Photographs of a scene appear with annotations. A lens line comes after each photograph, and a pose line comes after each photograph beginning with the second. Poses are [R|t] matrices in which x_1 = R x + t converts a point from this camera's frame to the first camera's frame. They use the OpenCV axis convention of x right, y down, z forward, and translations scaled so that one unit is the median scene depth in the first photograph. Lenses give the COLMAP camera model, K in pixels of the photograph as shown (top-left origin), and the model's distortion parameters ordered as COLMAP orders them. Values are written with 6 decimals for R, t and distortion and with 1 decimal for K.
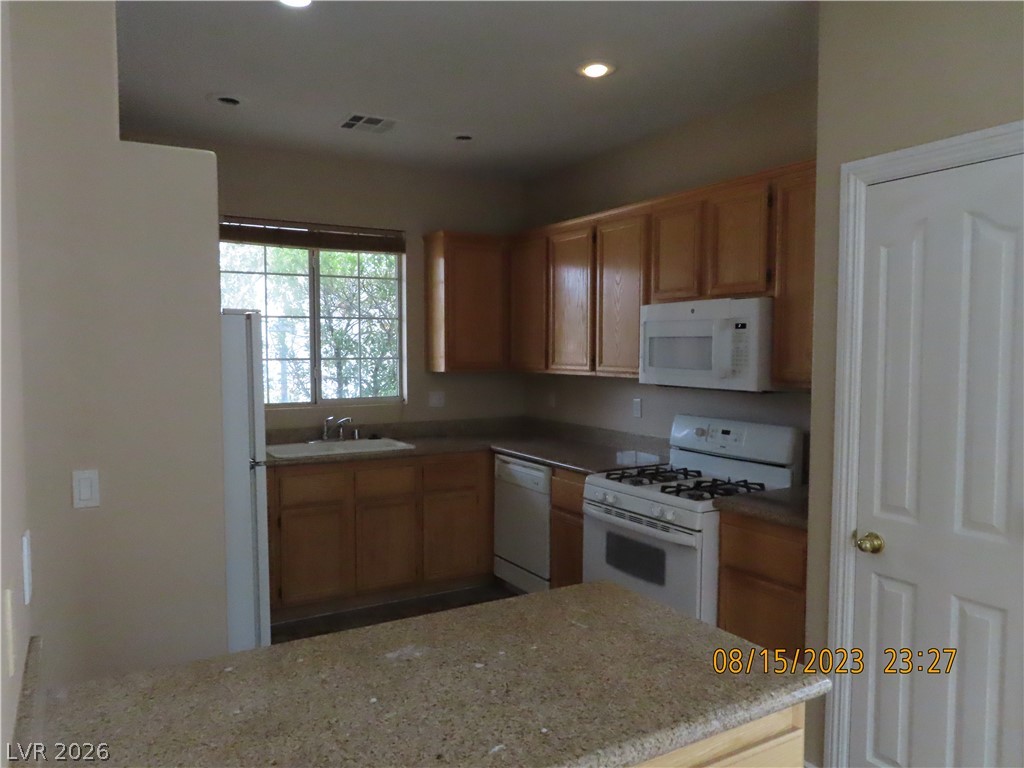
lens RADIAL K [[723.8, 0, 511.6], [0, 723.8, 384.5], [0, 0, 1]] dist [-0.012214, 0.008743]
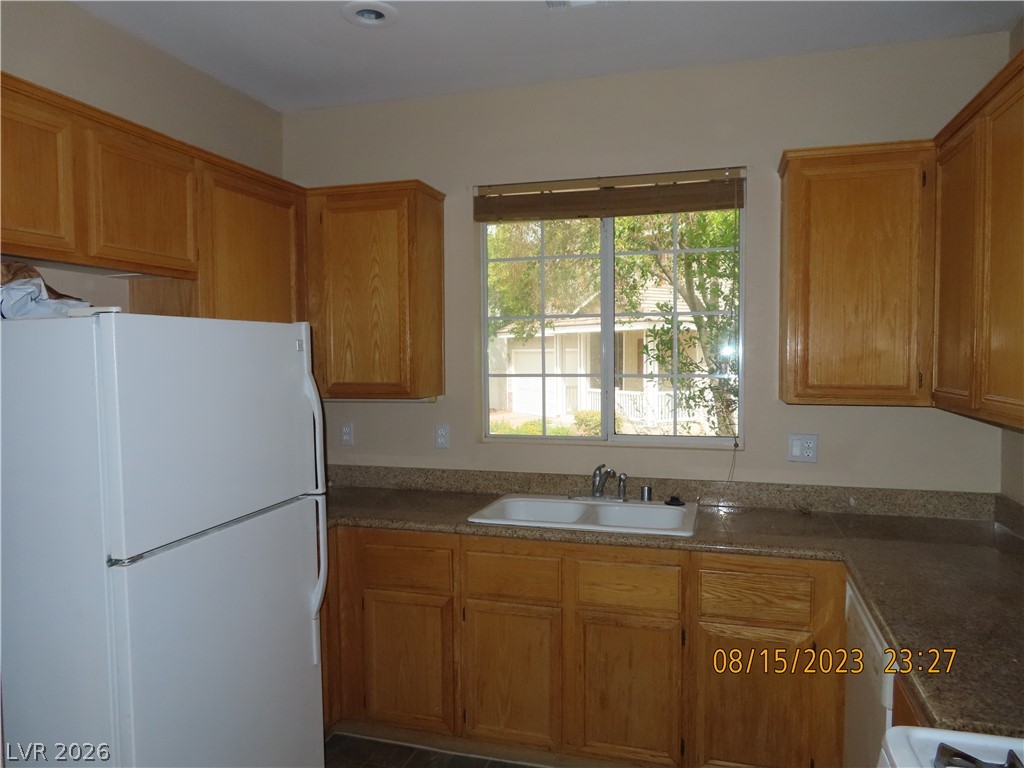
lens RADIAL K [[723.8, 0, 511.6], [0, 723.8, 384.8], [0, 0, 1]] dist [-0.012214, 0.008743]
pose [[0.683518, 0.027607, -0.729411, 0.183752], [-0.029945, 0.999504, 0.009768, -0.032680], [0.729319, 0.015166, 0.684006, 0.496737]]
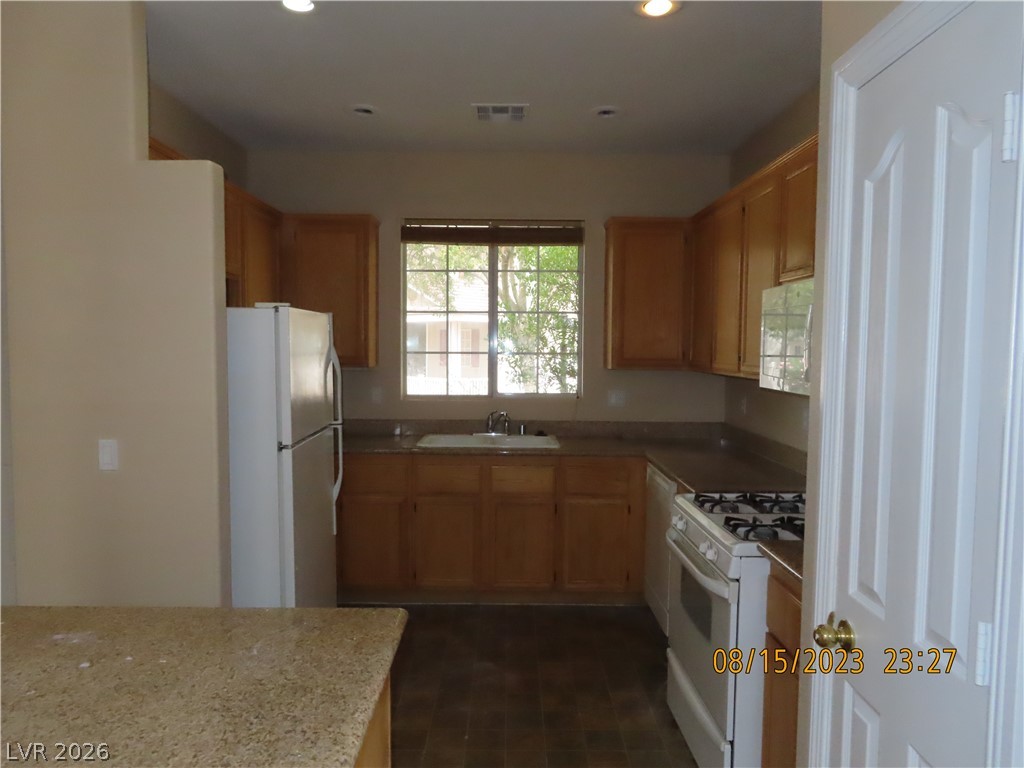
lens RADIAL K [[723.8, 0, 508.8], [0, 723.8, 387.8], [0, 0, 1]] dist [-0.012214, 0.008743]
pose [[0.864078, 0.035548, -0.502101, 0.281675], [-0.032286, 0.999363, 0.015191, -0.003048], [0.502321, 0.003084, 0.864676, 0.141807]]
